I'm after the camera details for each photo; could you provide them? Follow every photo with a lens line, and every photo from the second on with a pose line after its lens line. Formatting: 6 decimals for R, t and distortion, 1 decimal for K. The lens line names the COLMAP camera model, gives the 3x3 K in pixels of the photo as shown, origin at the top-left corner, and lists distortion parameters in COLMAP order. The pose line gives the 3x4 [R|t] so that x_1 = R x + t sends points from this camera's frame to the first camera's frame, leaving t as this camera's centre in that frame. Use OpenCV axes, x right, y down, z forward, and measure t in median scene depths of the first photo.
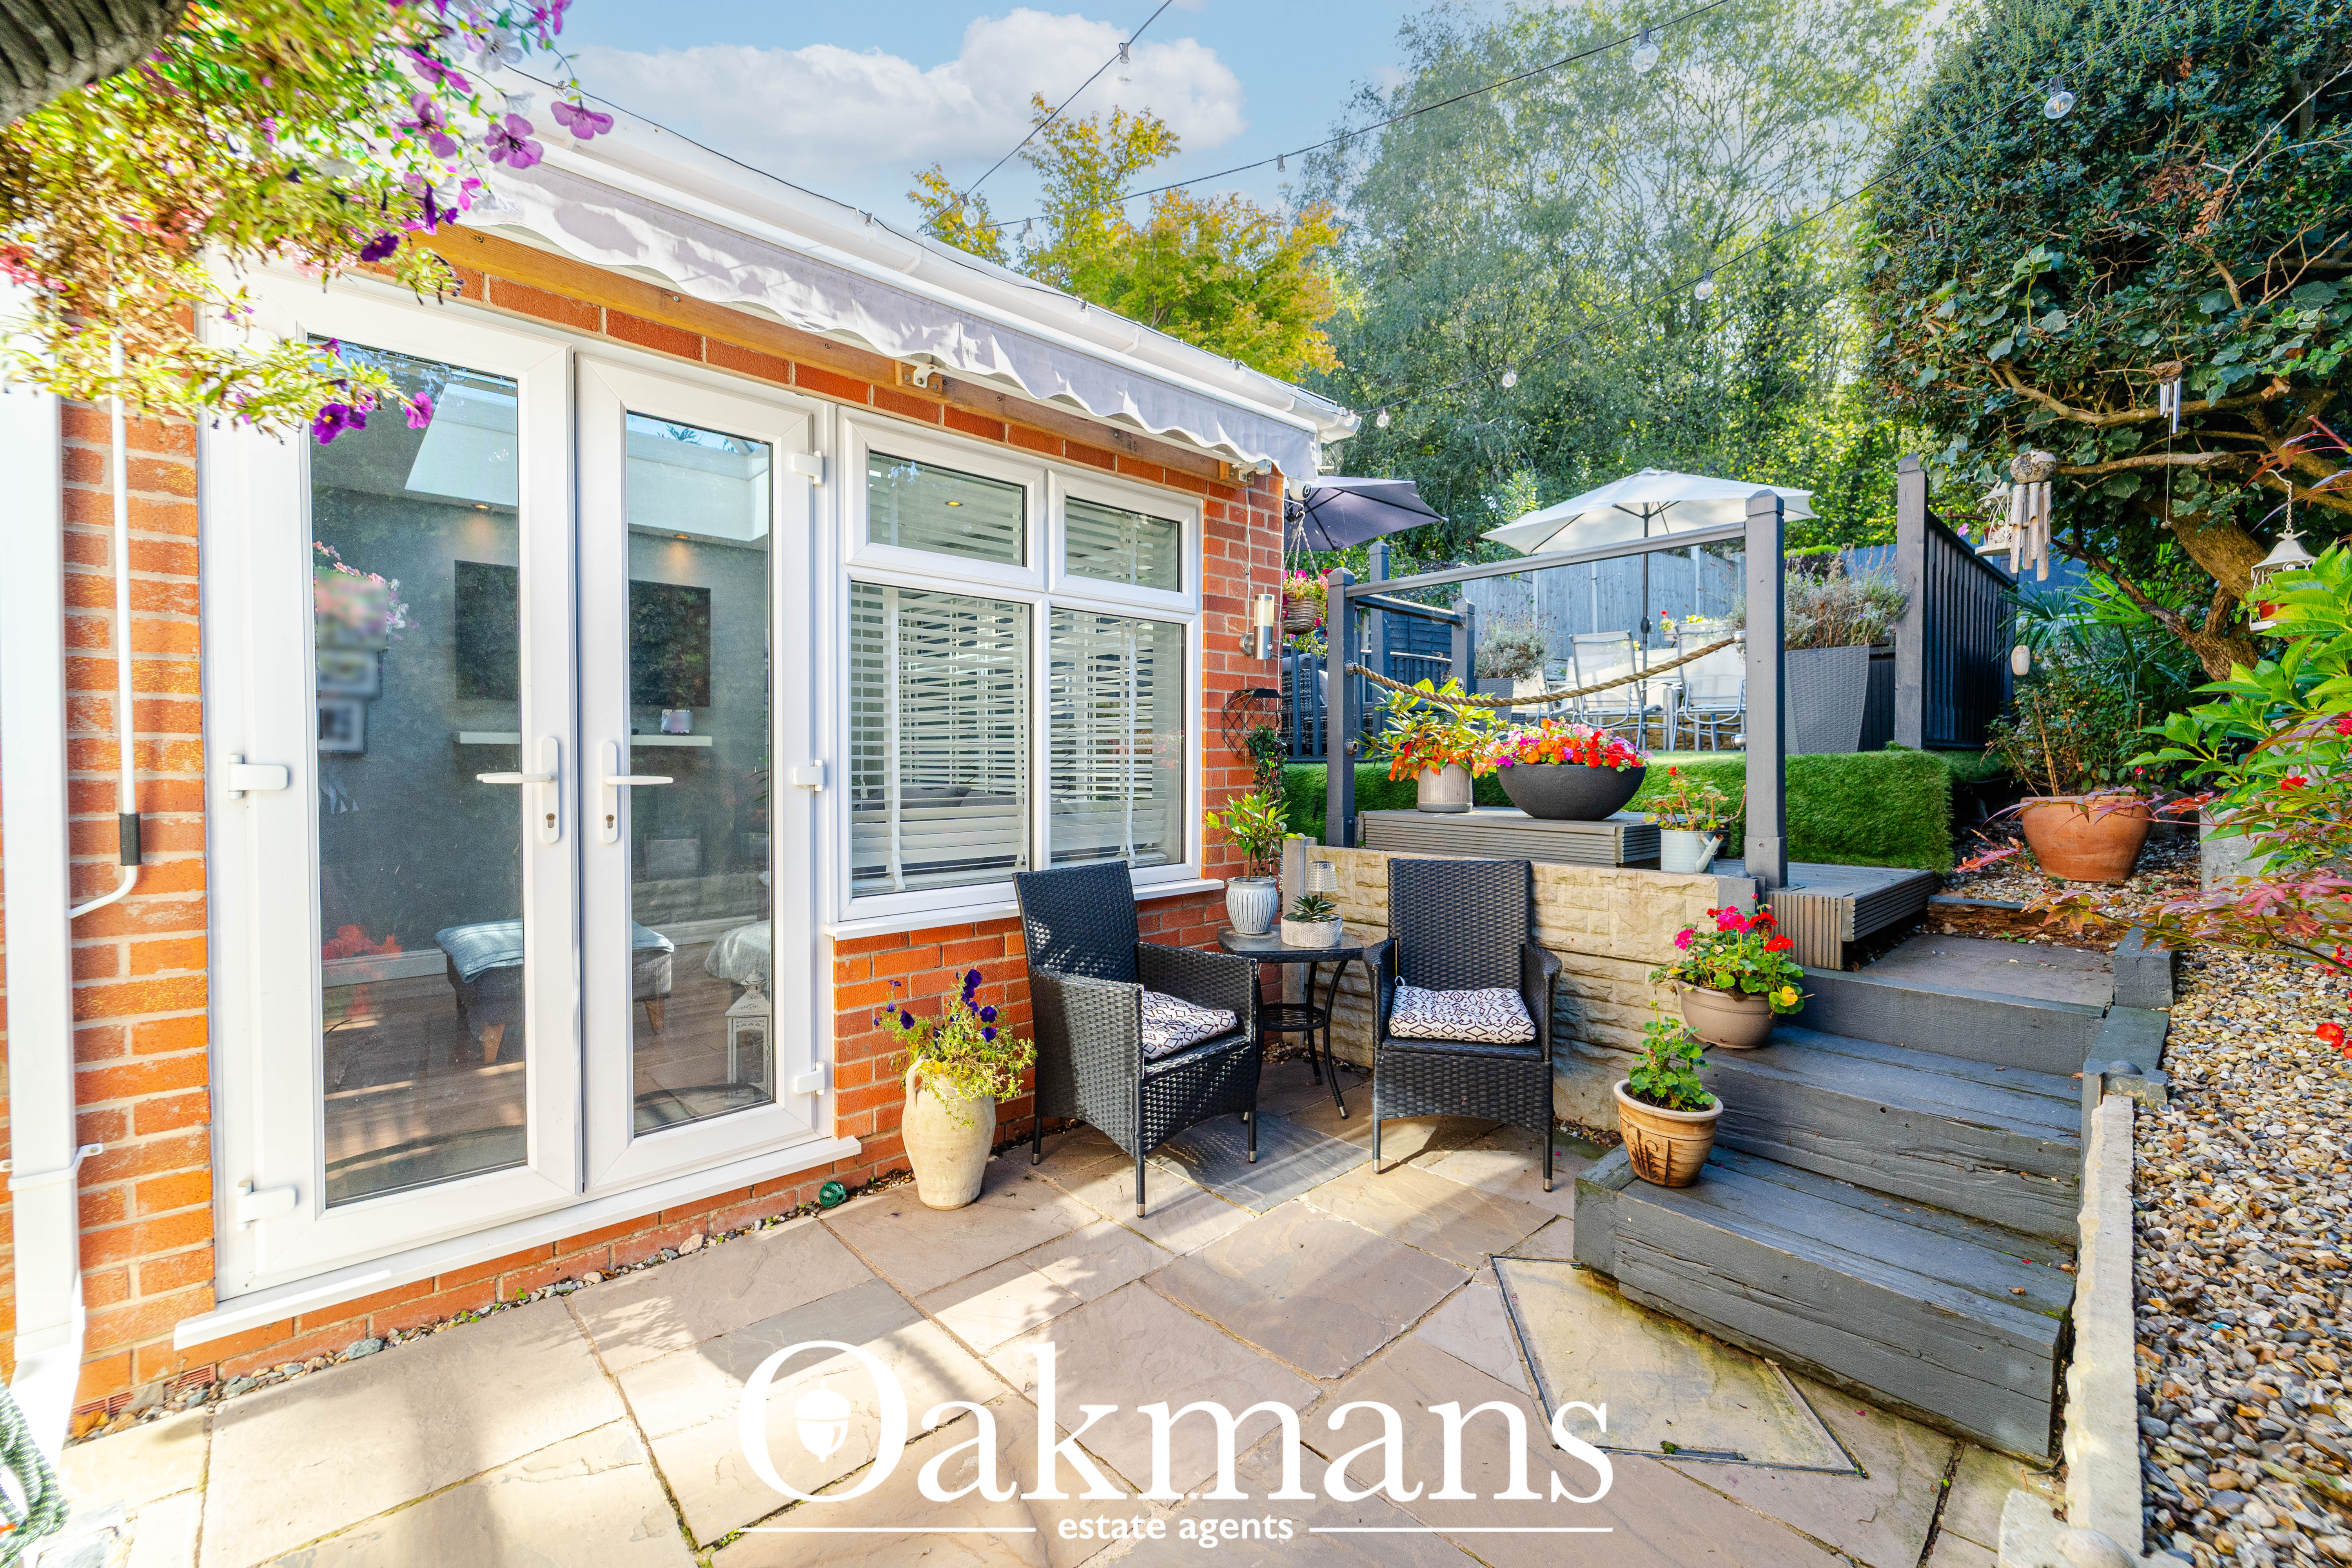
lens RADIAL K [[955.3, 0, 1175.4], [0, 955.3, 774.1], [0, 0, 1]] dist [0.000552, -0.001872]
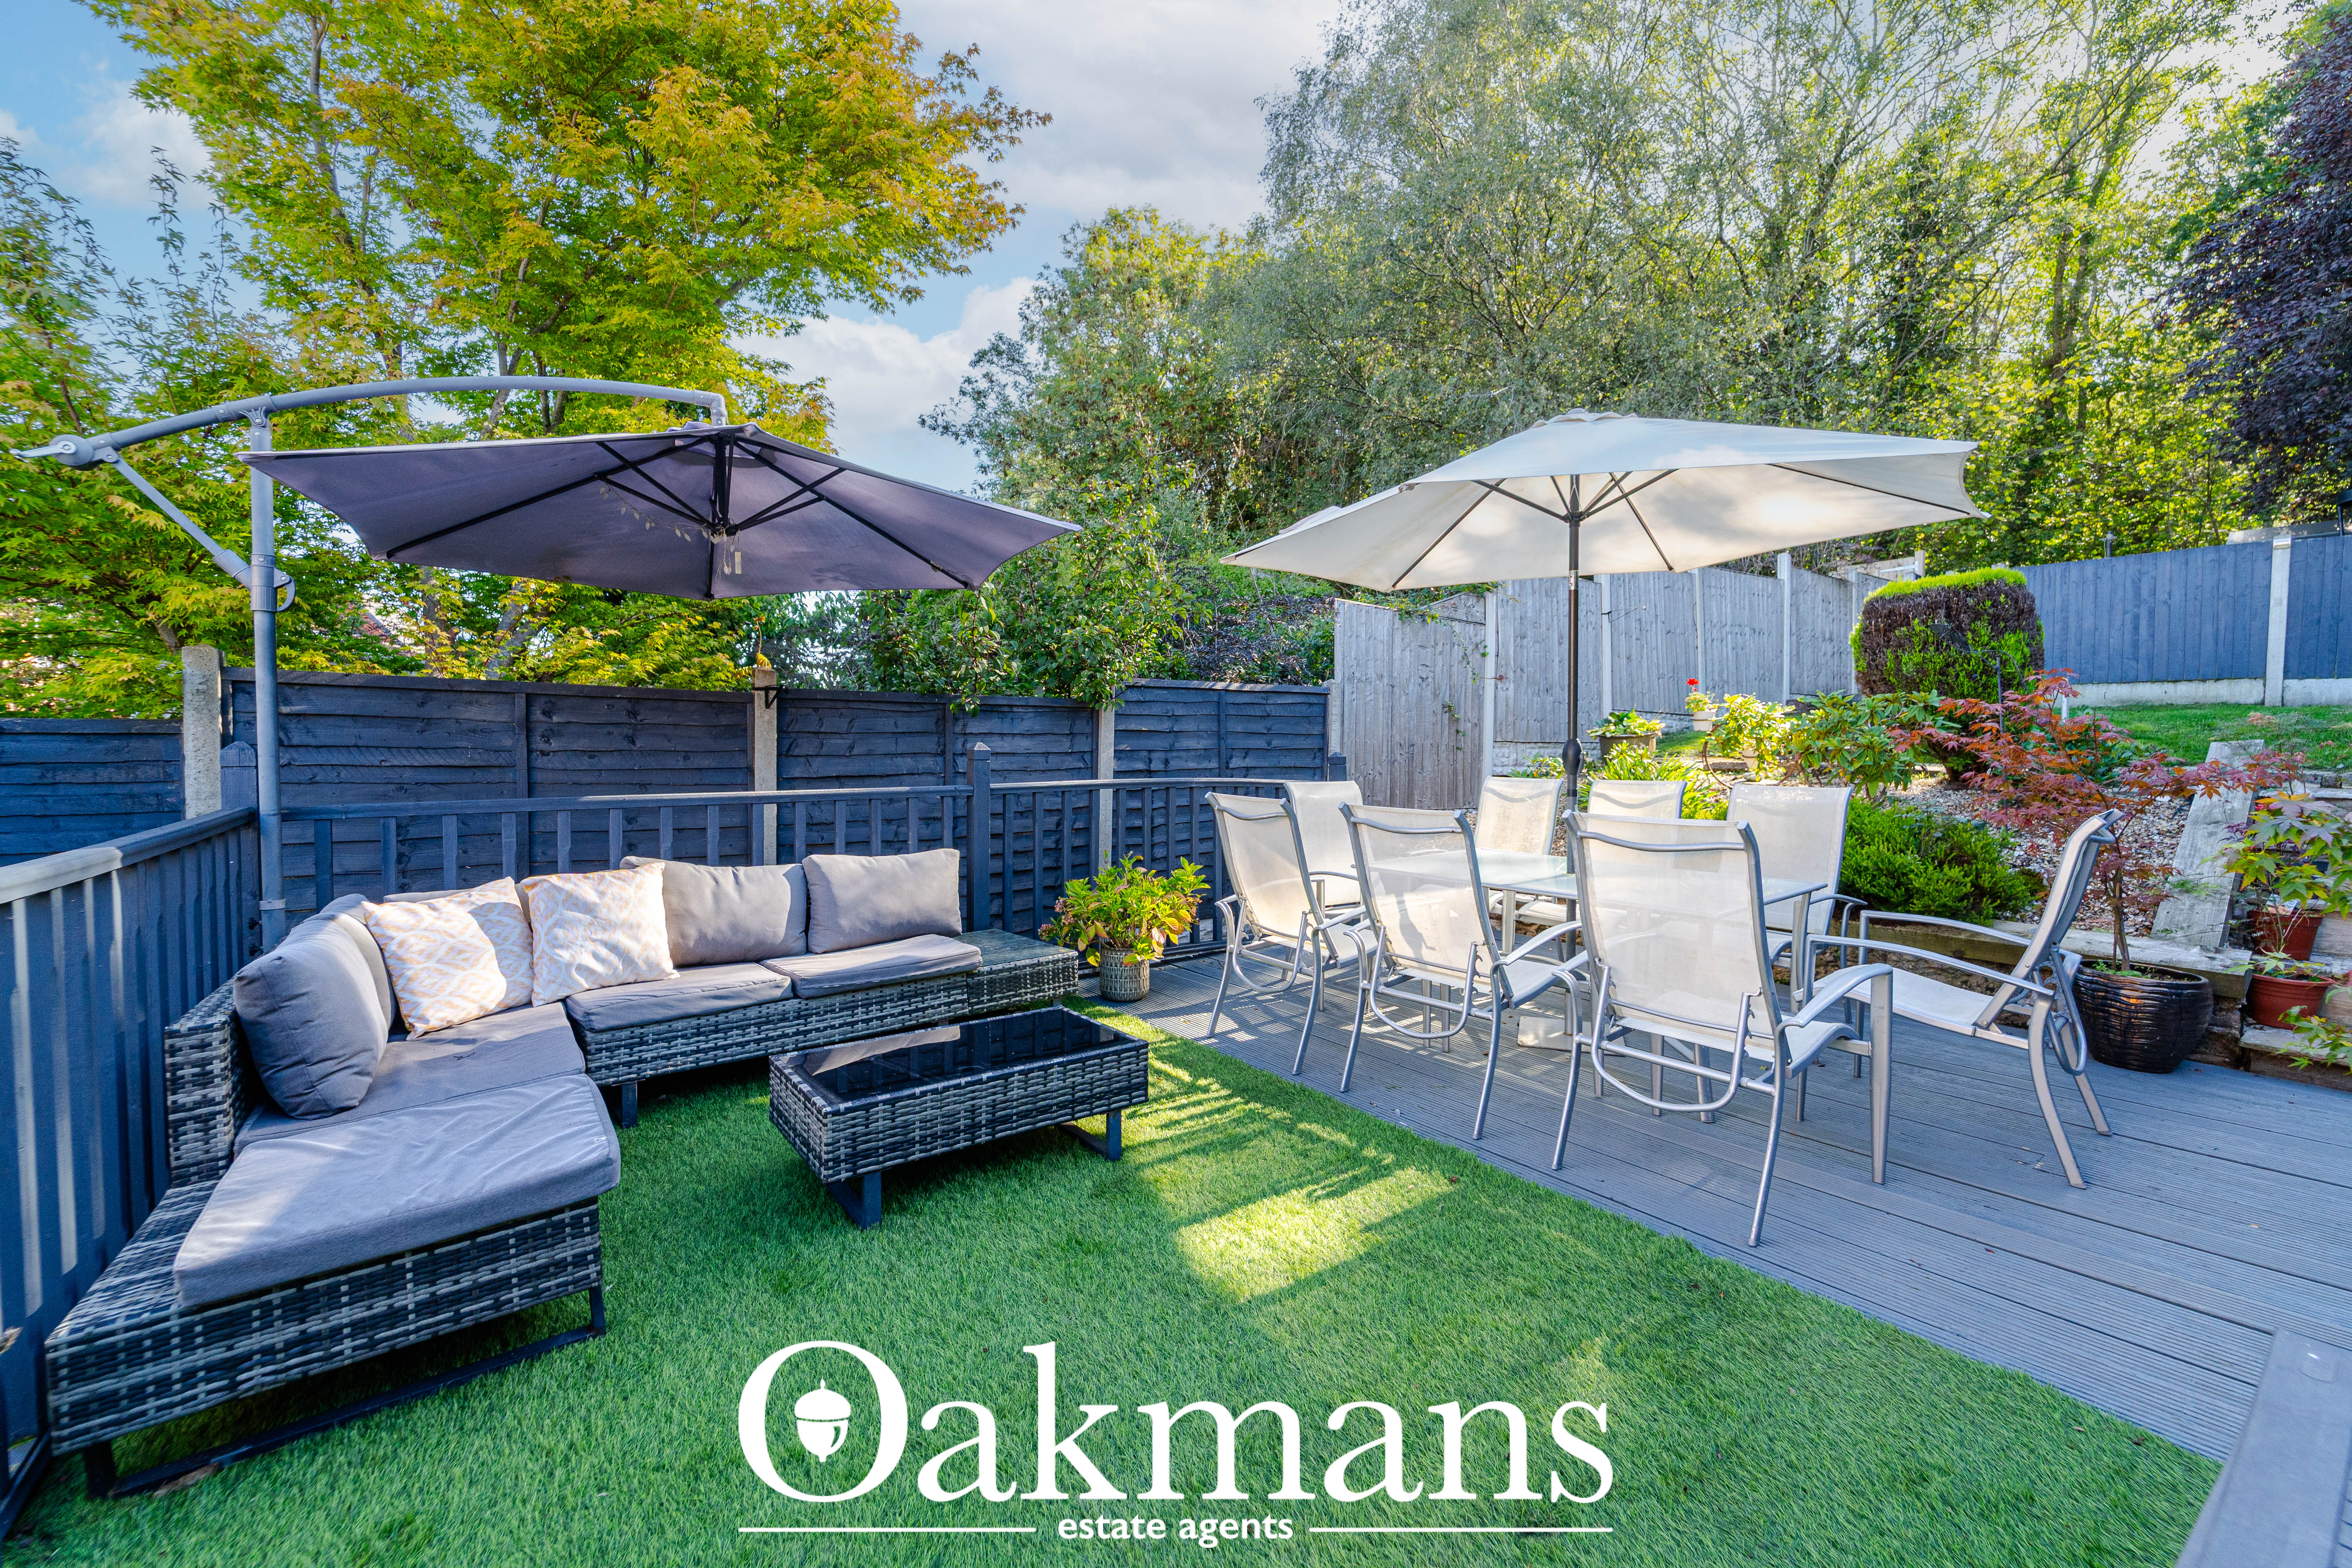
lens RADIAL K [[955.3, 0, 1184.0], [0, 955.3, 776.0], [0, 0, 1]] dist [0.000552, -0.001872]
pose [[0.995218, 0.014631, -0.096573, 0.140439], [-0.015071, 0.999879, -0.003836, -0.056621], [0.096505, 0.005273, 0.995319, 0.211415]]
